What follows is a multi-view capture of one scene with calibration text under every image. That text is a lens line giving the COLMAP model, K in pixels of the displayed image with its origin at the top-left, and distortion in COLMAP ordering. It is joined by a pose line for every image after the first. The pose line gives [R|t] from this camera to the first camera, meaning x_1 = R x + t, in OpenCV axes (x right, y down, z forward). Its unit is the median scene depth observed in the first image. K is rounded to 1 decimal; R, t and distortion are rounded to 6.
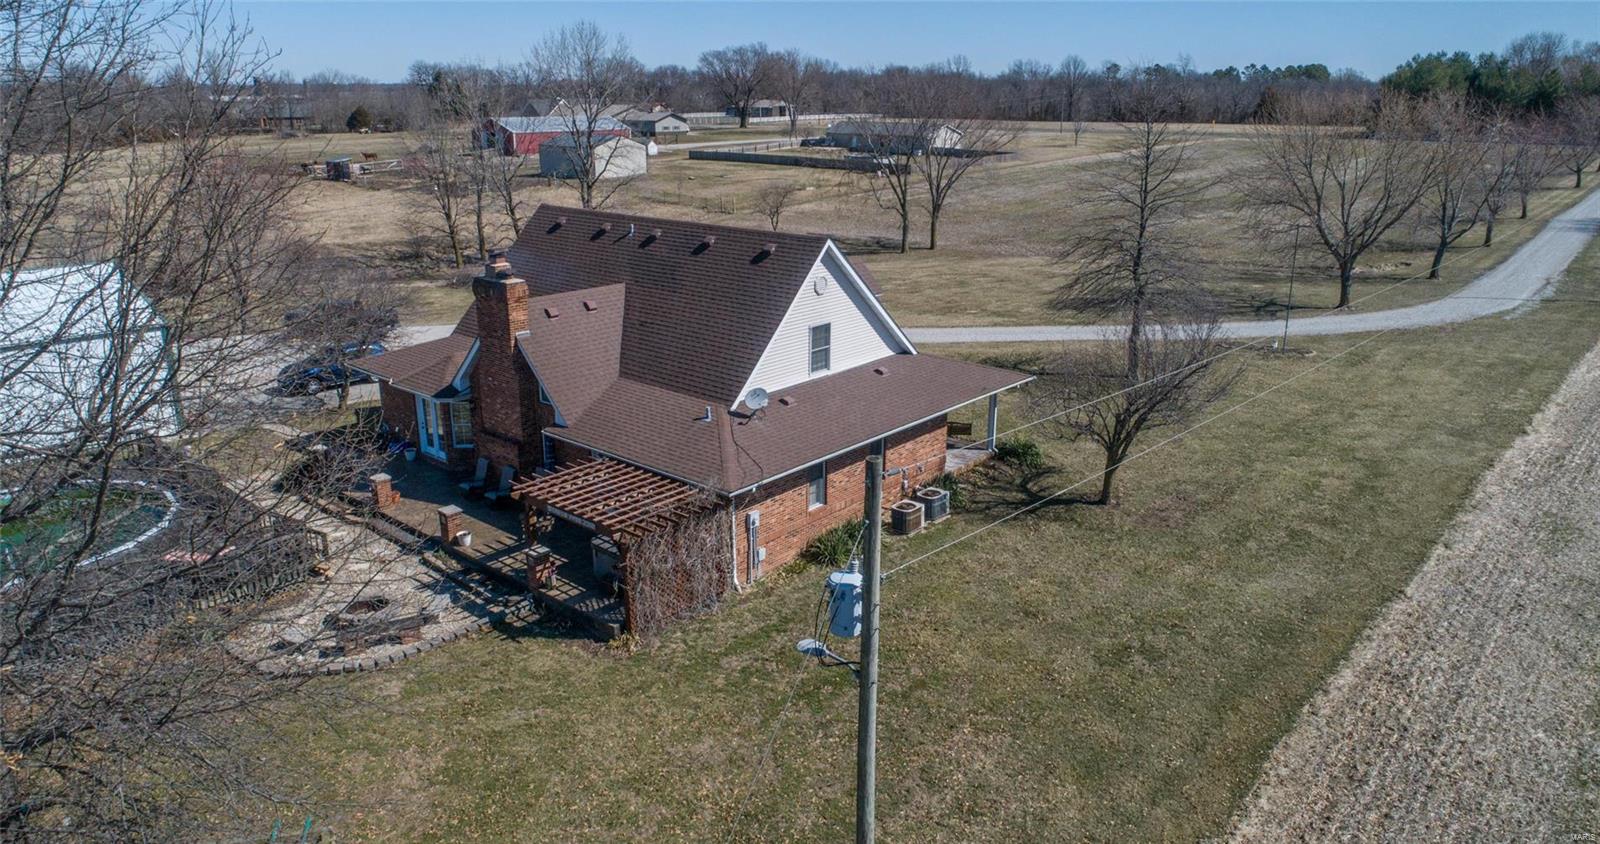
lens RADIAL K [[1068.2, 0, 797.8], [0, 1068.2, 421.9], [0, 0, 1]] dist [-0.017129, 0.005350]
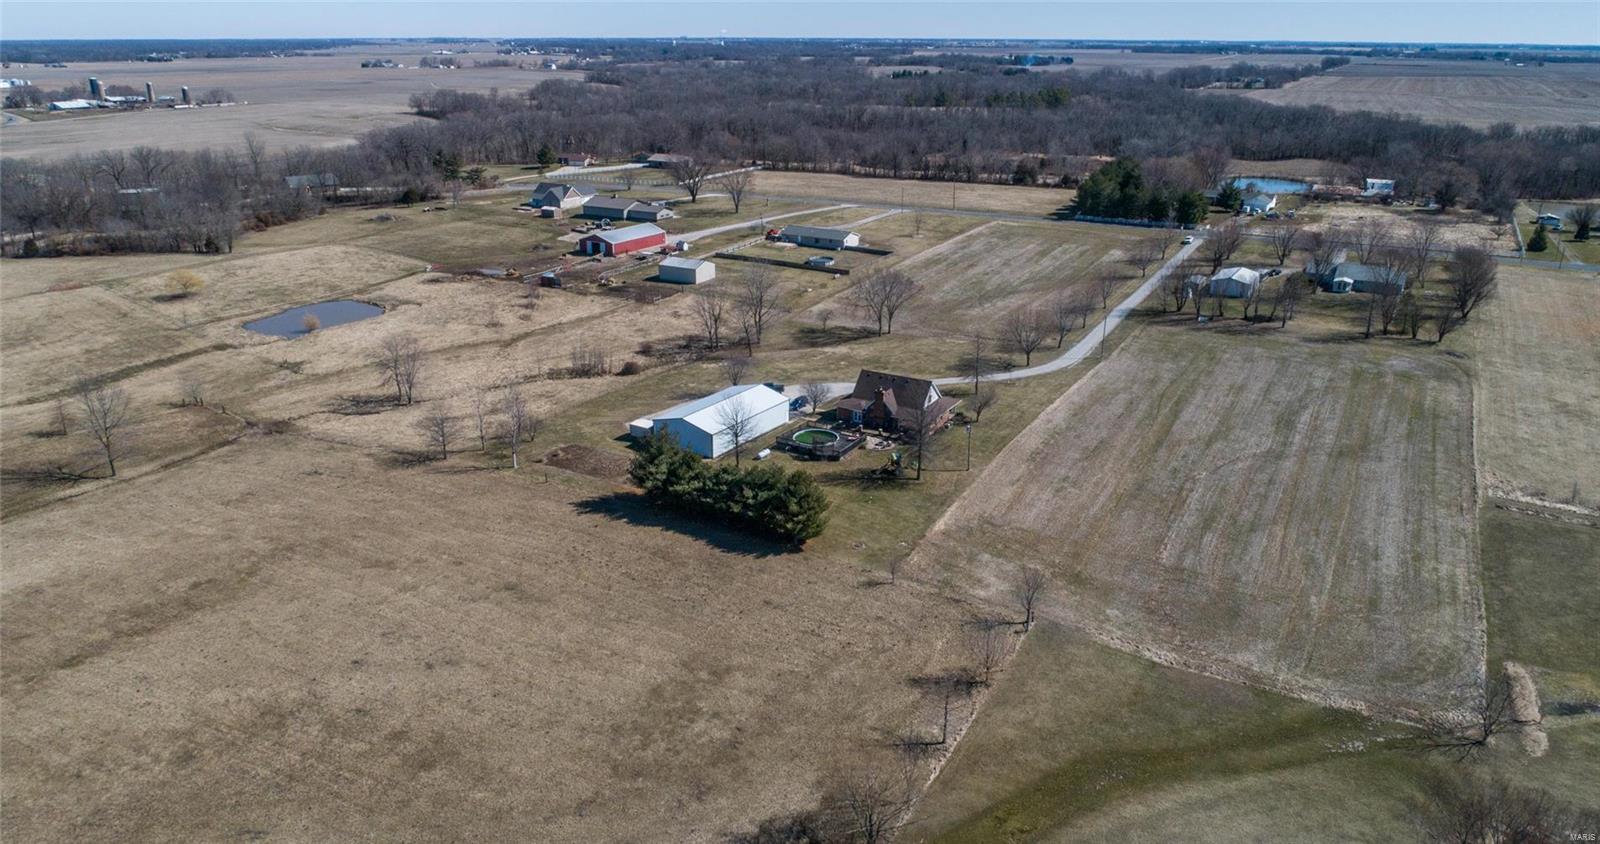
lens RADIAL K [[1068.2, 0, 809.4], [0, 1068.2, 425.8], [0, 0, 1]] dist [-0.017129, 0.005350]
pose [[0.979062, -0.069207, 0.191439, -1.602590], [0.059668, 0.996693, 0.055159, -0.258945], [-0.194623, -0.042581, 0.979953, -4.211077]]
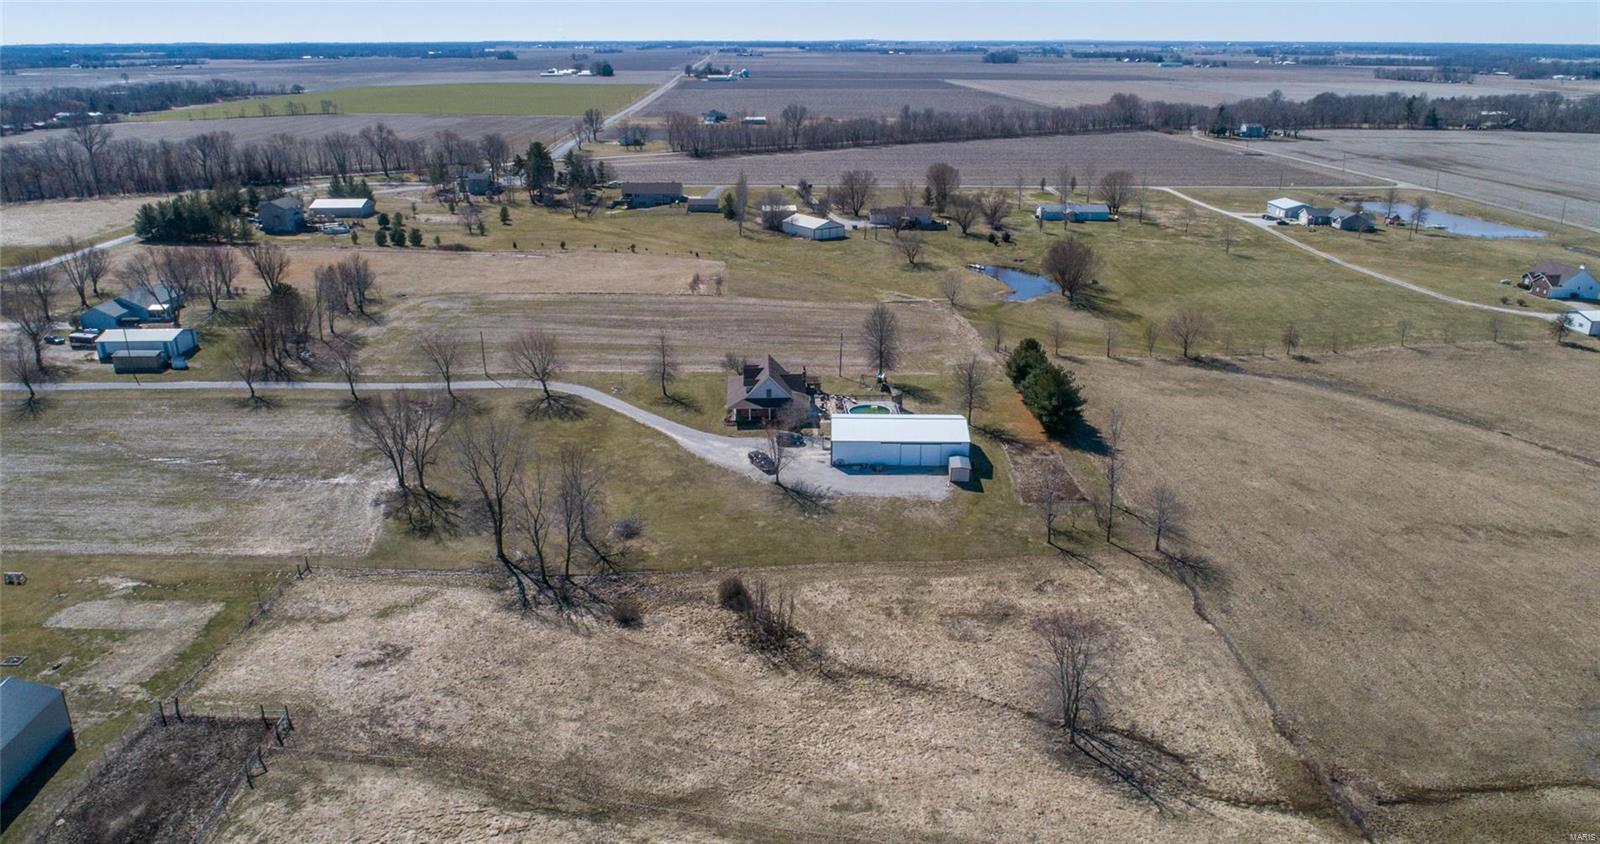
lens RADIAL K [[1068.2, 0, 803.6], [0, 1068.2, 417.7], [0, 0, 1]] dist [-0.017129, 0.005350]
pose [[-0.696908, -0.243994, 0.674378, -3.996929], [0.213144, 0.827385, 0.519619, -2.750006], [-0.684754, 0.505866, -0.524606, 3.756622]]
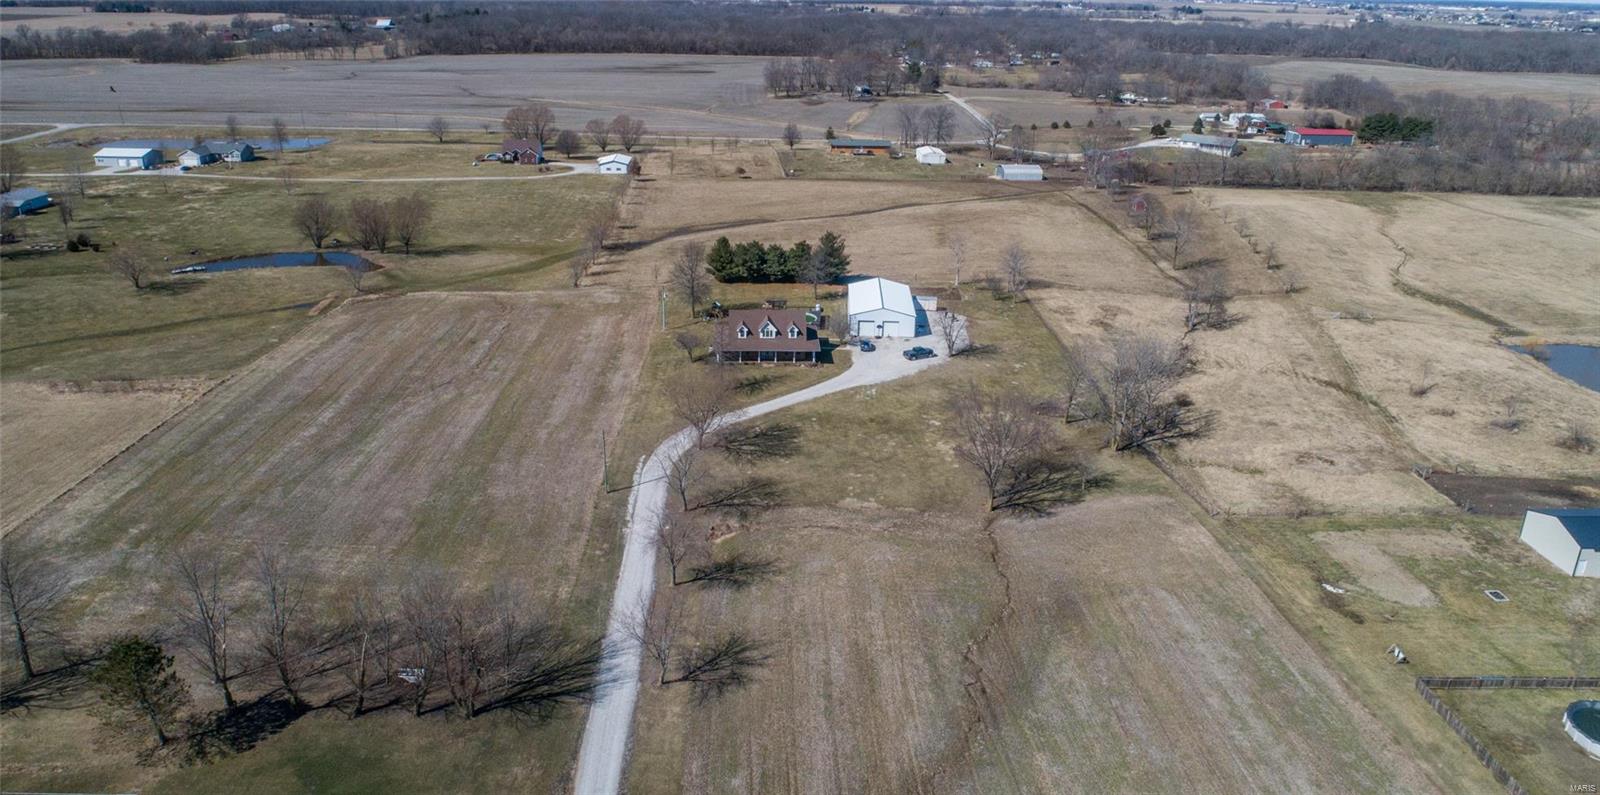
lens RADIAL K [[1053.0, 0, 806.1], [0, 1053.0, 405.1], [0, 0, 1]] dist [-0.023075, 0.002875]
pose [[-0.717073, 0.247956, -0.651401, 3.277468], [-0.227449, 0.800174, 0.554967, -2.791595], [0.658842, 0.546113, -0.517386, 4.026696]]
